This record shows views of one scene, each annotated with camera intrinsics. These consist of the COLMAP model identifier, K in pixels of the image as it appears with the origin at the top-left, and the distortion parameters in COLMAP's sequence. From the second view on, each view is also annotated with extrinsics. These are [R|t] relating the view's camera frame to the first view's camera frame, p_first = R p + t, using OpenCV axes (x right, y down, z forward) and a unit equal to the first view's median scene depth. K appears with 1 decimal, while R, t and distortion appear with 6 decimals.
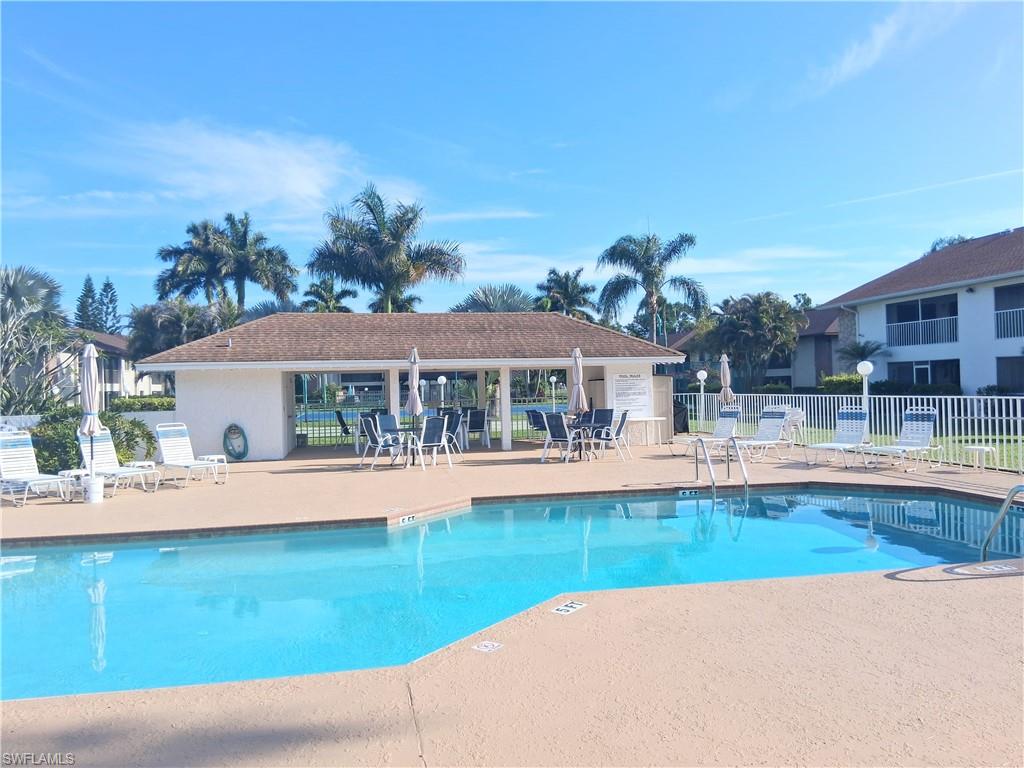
lens RADIAL K [[777.8, 0, 515.1], [0, 777.8, 380.2], [0, 0, 1]] dist [0.122429, -0.211801]
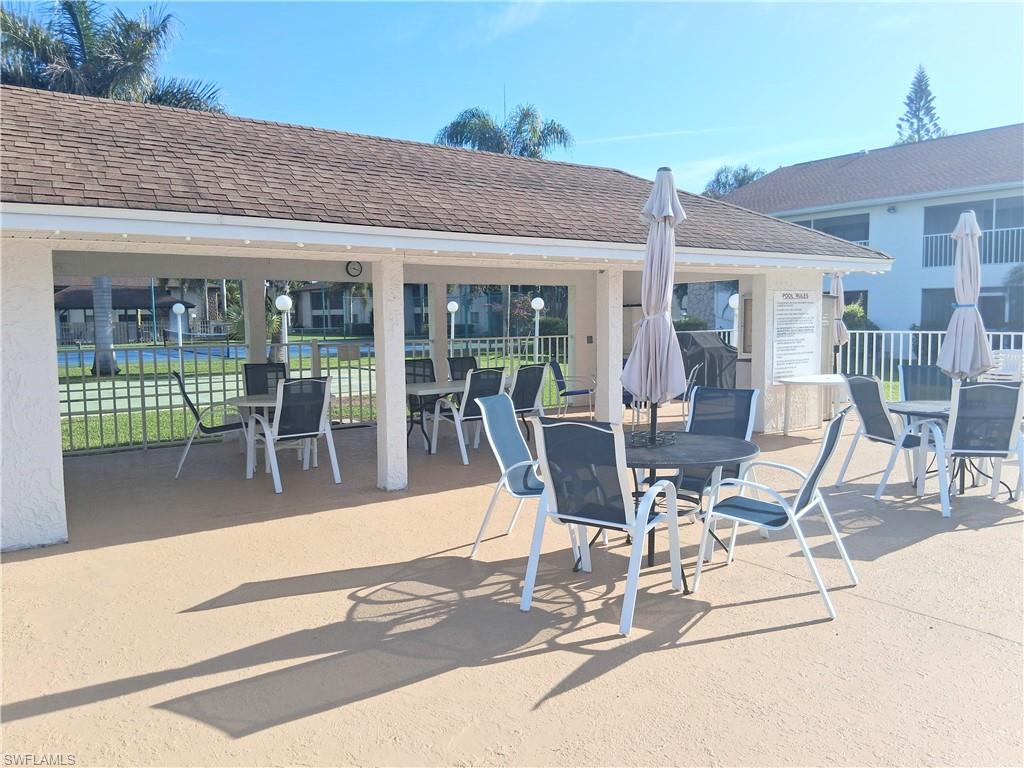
lens RADIAL K [[777.8, 0, 515.1], [0, 777.8, 380.2], [0, 0, 1]] dist [0.122429, -0.211801]
pose [[0.910131, -0.021111, 0.413783, -0.149489], [-0.013160, 0.996724, 0.079798, 0.007040], [-0.414112, -0.078072, 0.906871, 0.372327]]
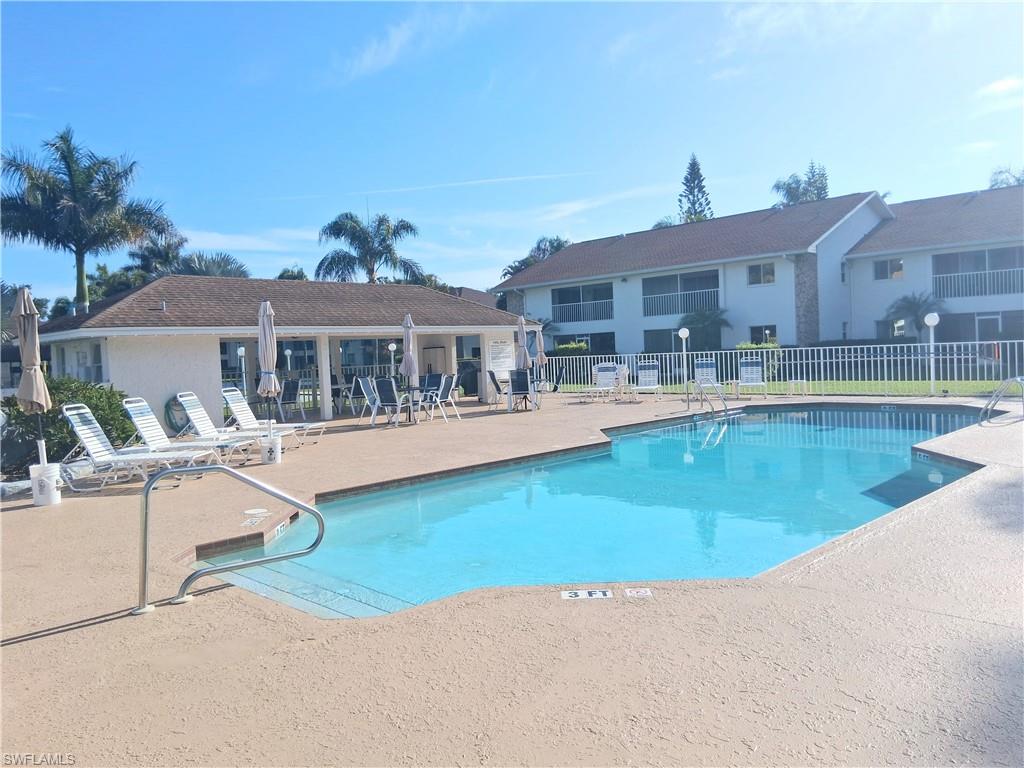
lens RADIAL K [[777.8, 0, 515.1], [0, 777.8, 380.2], [0, 0, 1]] dist [0.122429, -0.211801]
pose [[0.832736, -0.032962, 0.552689, -0.300001], [0.019189, 0.999345, 0.030688, 0.010248], [-0.553338, -0.014949, 0.832823, 0.008097]]
